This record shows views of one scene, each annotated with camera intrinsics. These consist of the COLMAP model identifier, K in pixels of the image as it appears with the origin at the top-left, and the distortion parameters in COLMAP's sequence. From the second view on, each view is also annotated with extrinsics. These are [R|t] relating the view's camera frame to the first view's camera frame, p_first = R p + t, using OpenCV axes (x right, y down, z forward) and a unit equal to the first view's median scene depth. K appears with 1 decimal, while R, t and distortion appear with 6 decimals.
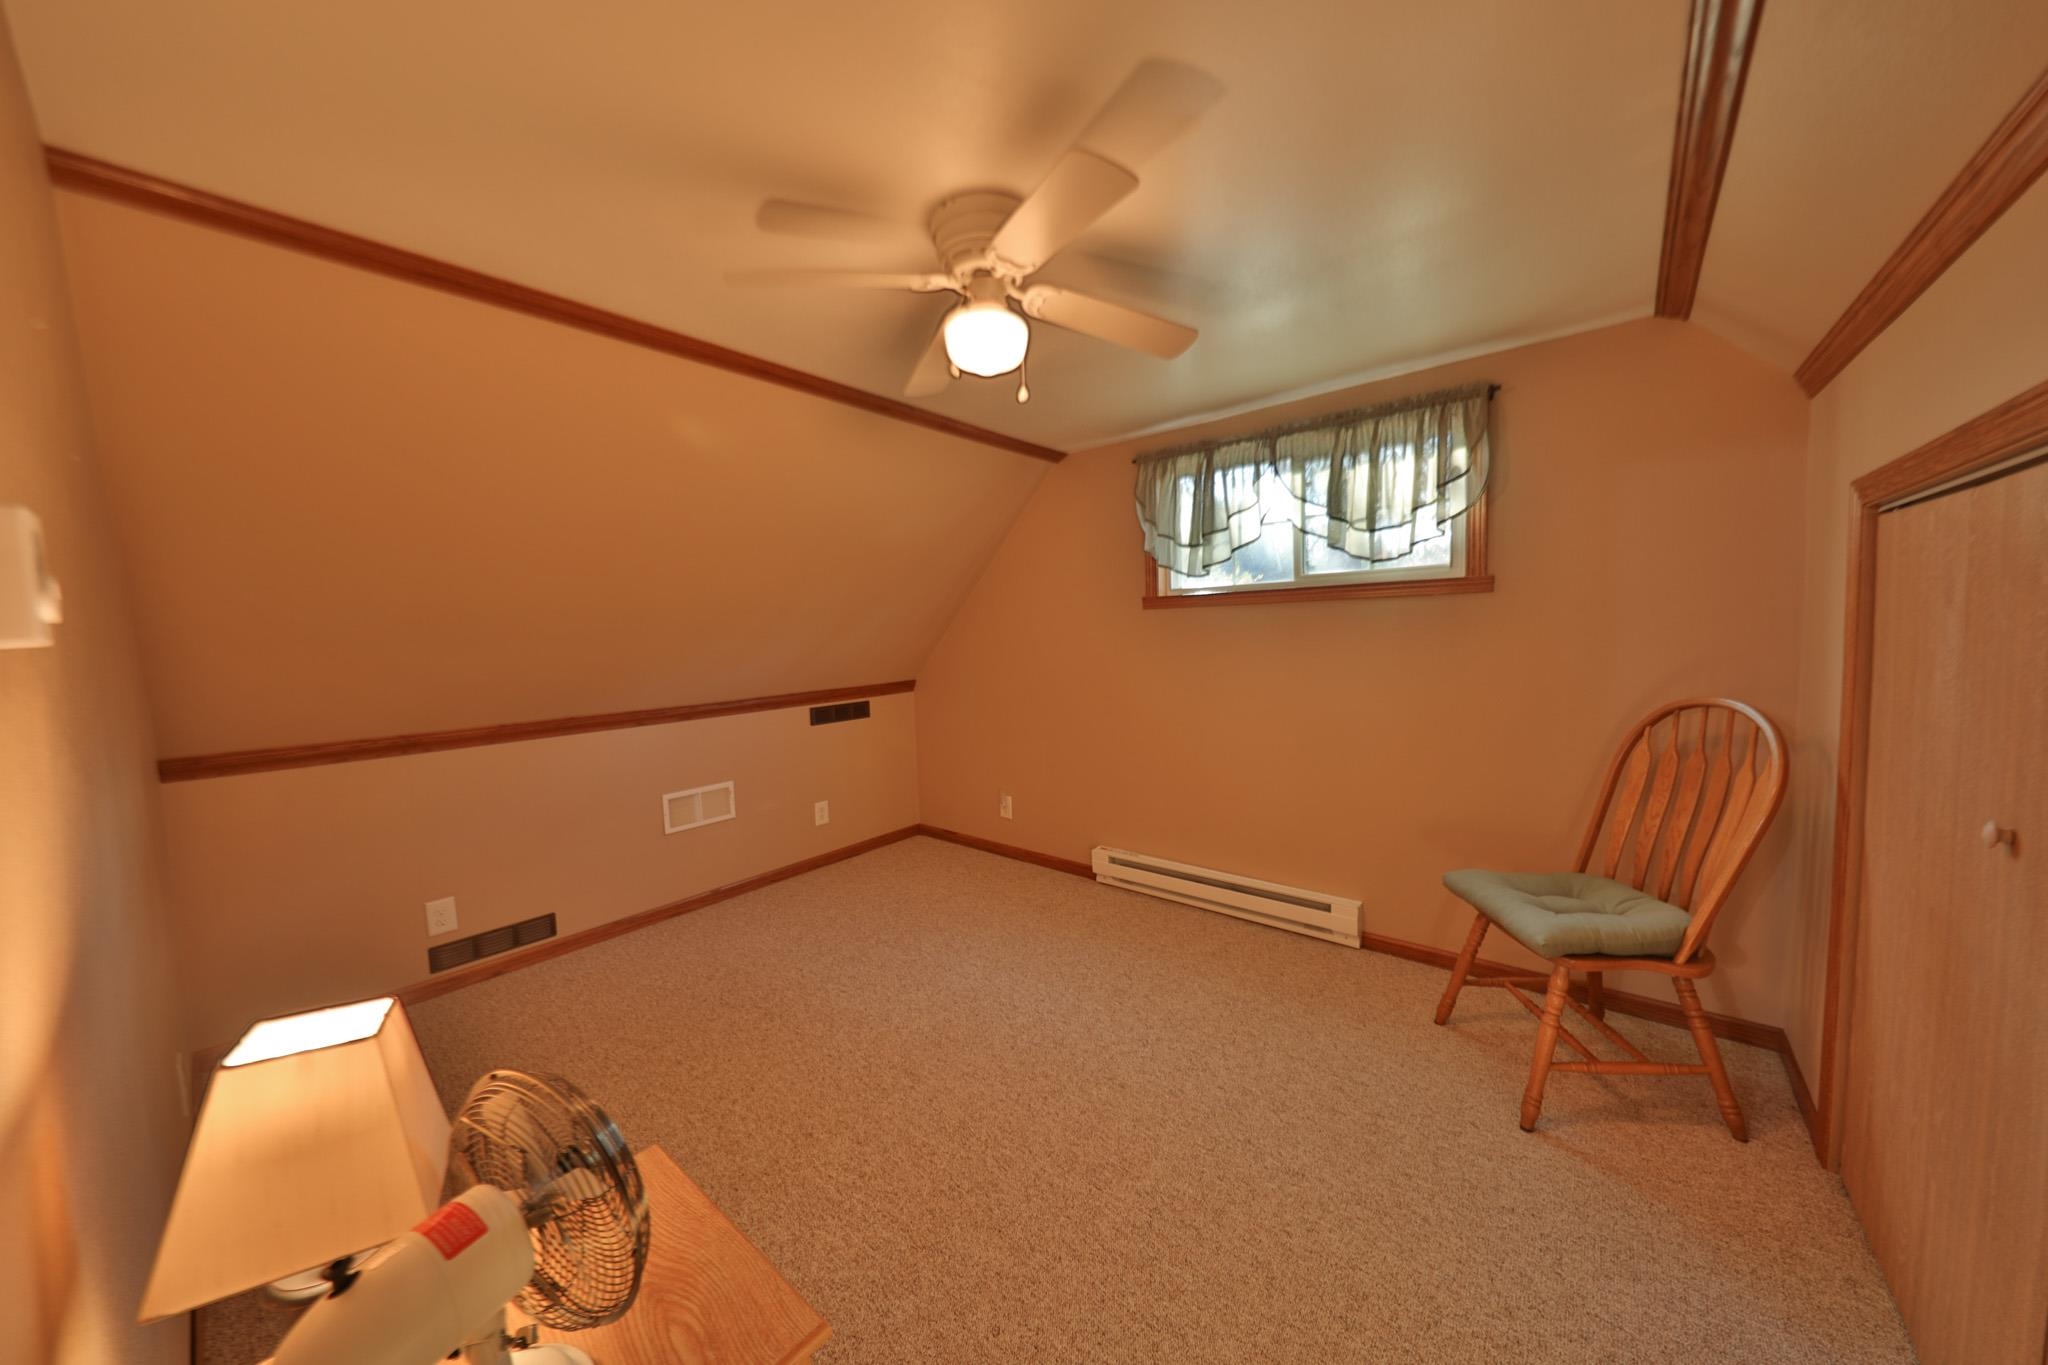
lens RADIAL K [[685.8, 0, 1021.6], [0, 685.8, 677.2], [0, 0, 1]] dist [0.010966, -0.006361]
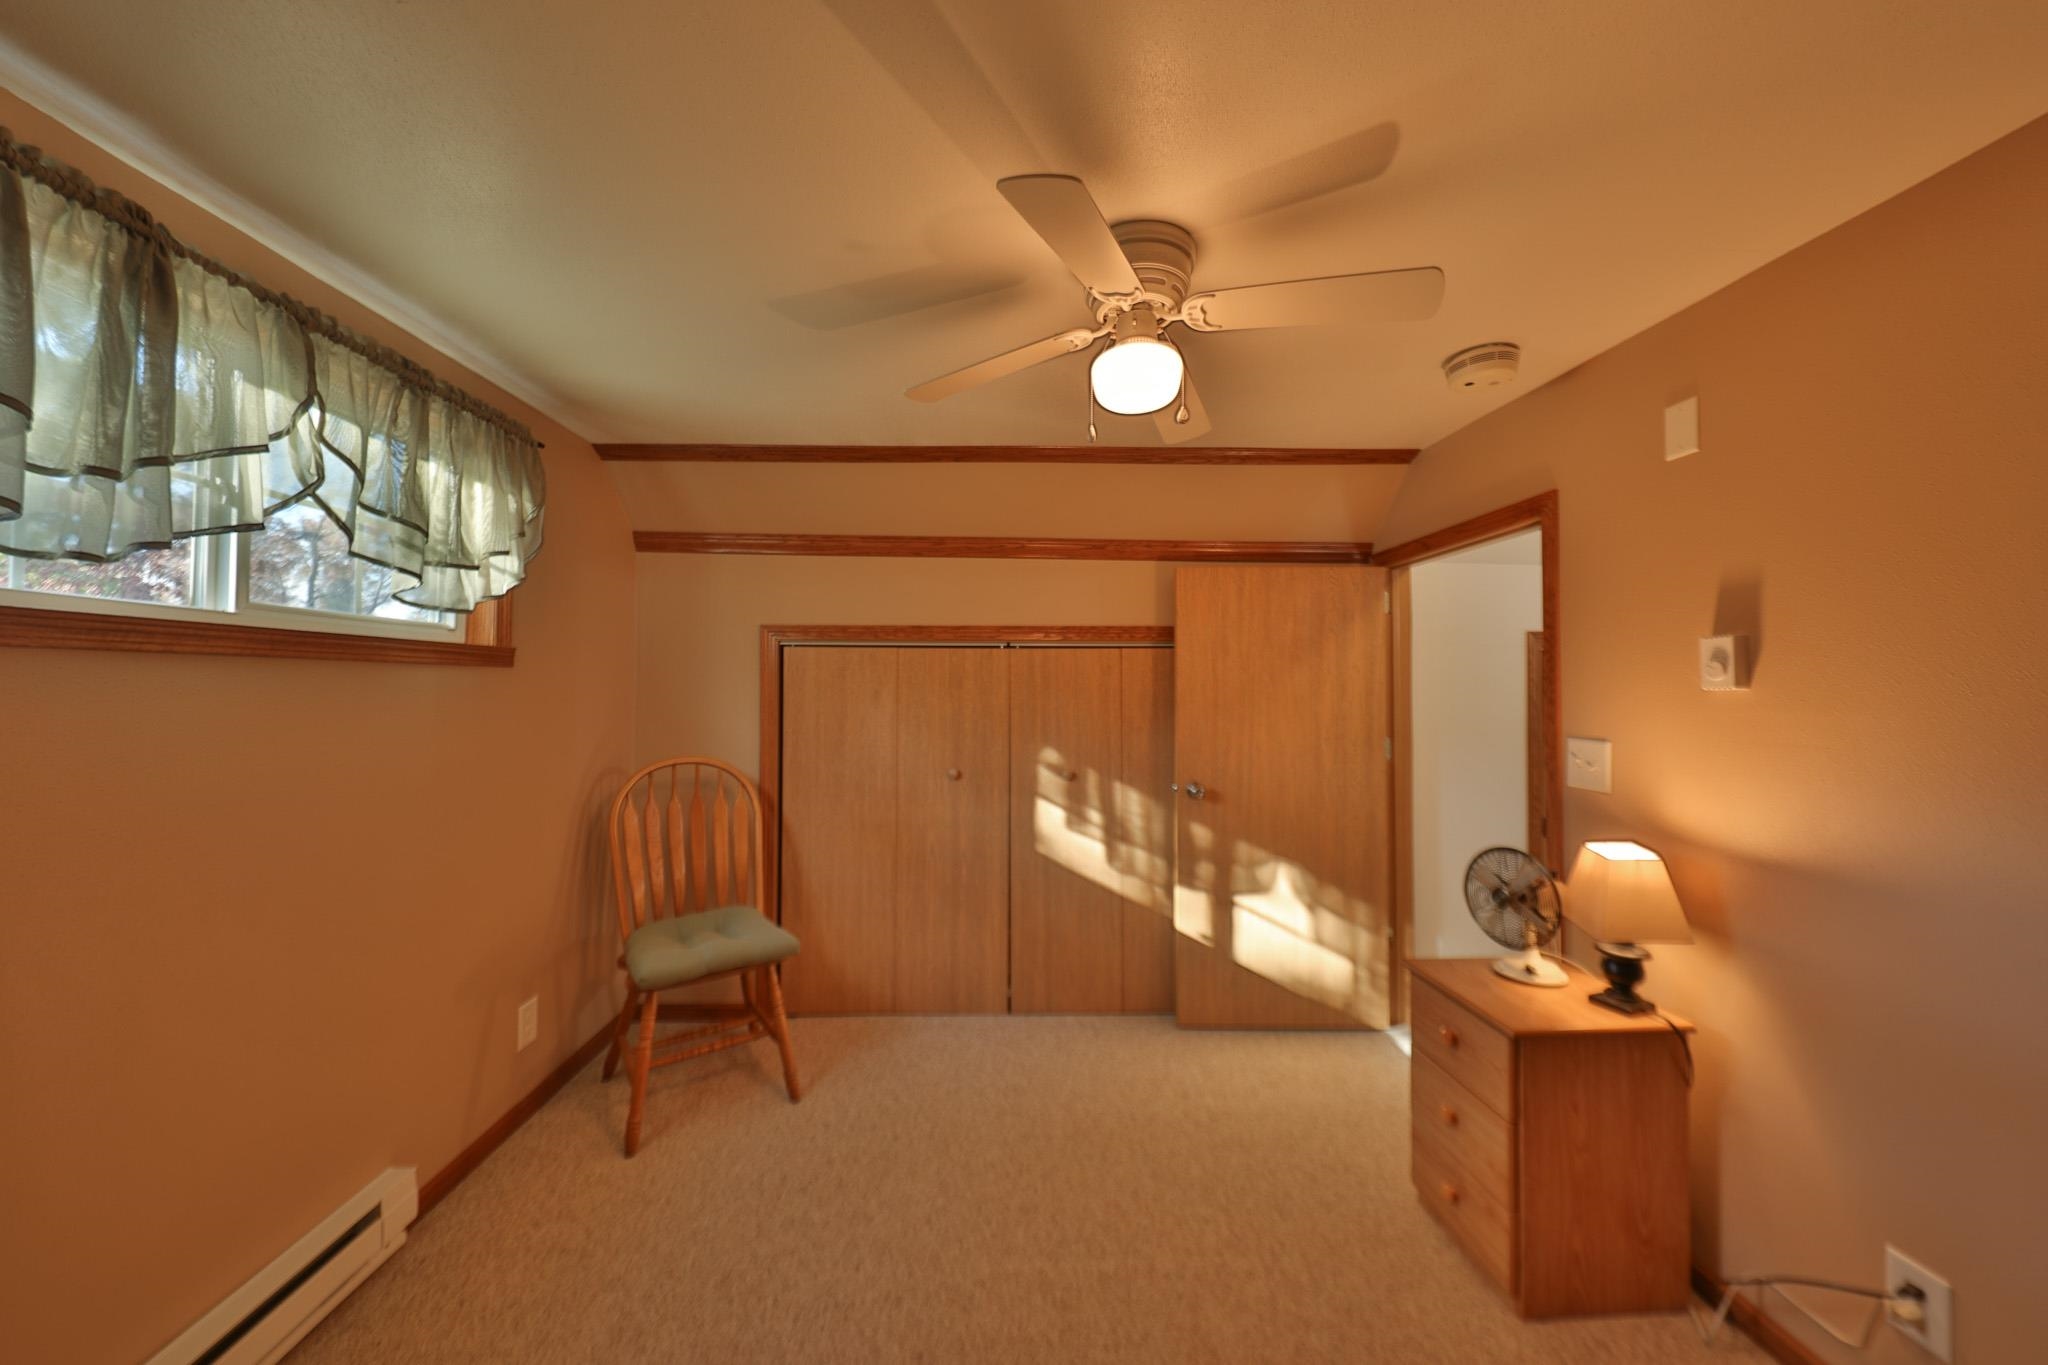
lens RADIAL K [[738.8, 0, 1019.8], [0, 738.8, 676.2], [0, 0, 1]] dist [0.001750, -0.000202]
pose [[-0.667705, 0.039532, 0.743375, -0.402975], [0.067653, 0.997679, 0.007711, -0.072943], [-0.741345, 0.055440, -0.668830, 1.098713]]
